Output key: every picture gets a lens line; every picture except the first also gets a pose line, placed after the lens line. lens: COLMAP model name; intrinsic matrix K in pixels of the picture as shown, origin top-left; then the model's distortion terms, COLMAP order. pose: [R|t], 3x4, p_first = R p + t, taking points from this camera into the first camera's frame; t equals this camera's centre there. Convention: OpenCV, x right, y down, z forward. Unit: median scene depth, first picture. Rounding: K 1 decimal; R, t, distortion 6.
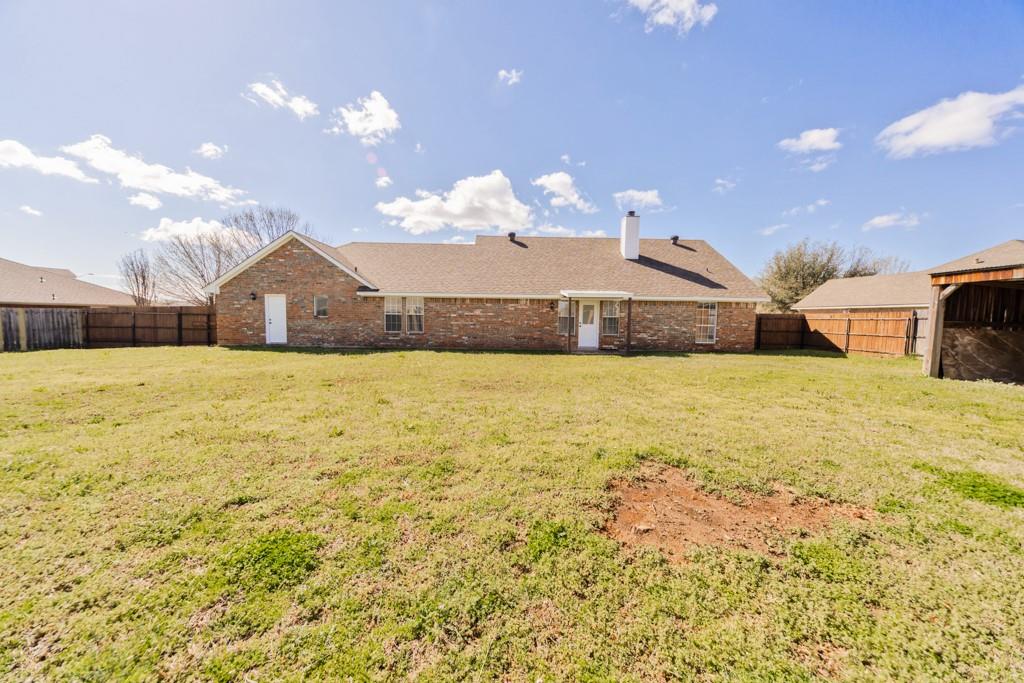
lens RADIAL K [[346.4, 0, 512.0], [0, 346.4, 341.5], [0, 0, 1]] dist [0.000644, 0.000004]
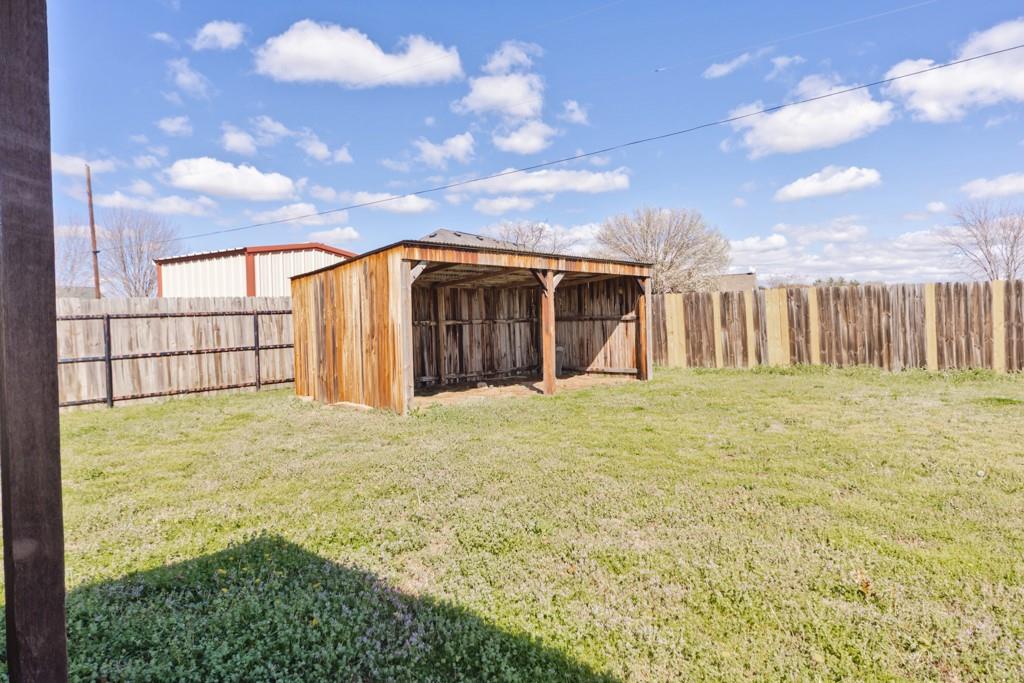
lens RADIAL K [[643.7, 0, 511.7], [0, 643.7, 321.2], [0, 0, 1]] dist [0.001106, 0.000012]
pose [[-0.743431, 0.005309, 0.668791, 0.181782], [0.058936, 0.996598, 0.057604, -0.058712], [-0.666210, 0.082241, -0.741215, 0.920658]]
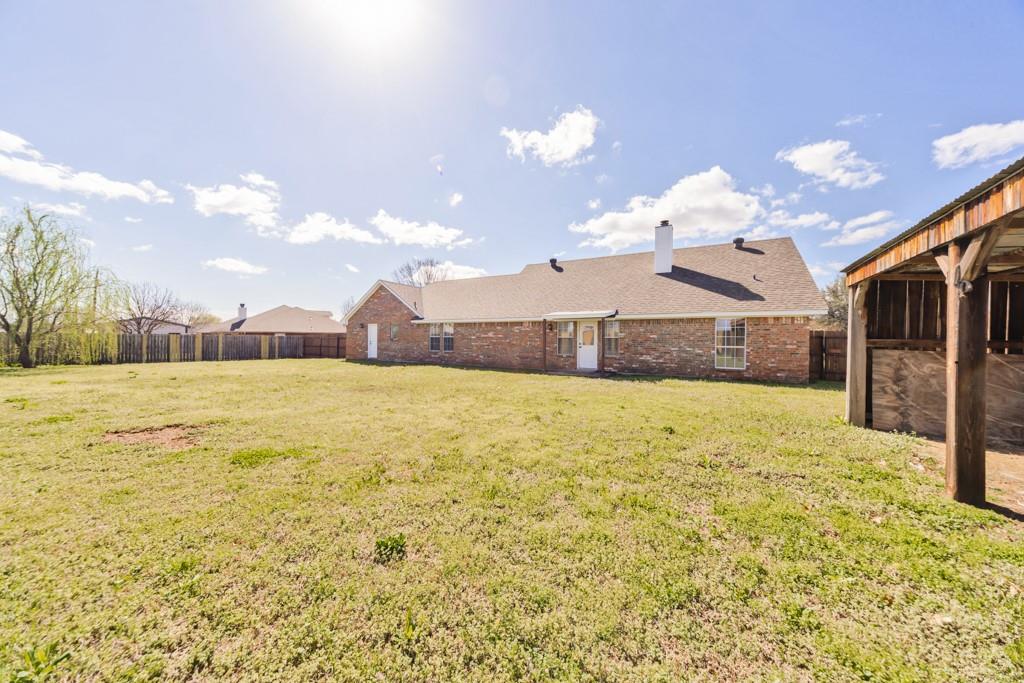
lens RADIAL K [[346.4, 0, 512.0], [0, 346.4, 341.5], [0, 0, 1]] dist [0.000644, 0.000004]
pose [[0.865718, -0.003364, -0.500521, 0.539393], [-0.028200, 0.998061, -0.055484, 0.000424], [0.499737, 0.062148, 0.863945, 0.044400]]
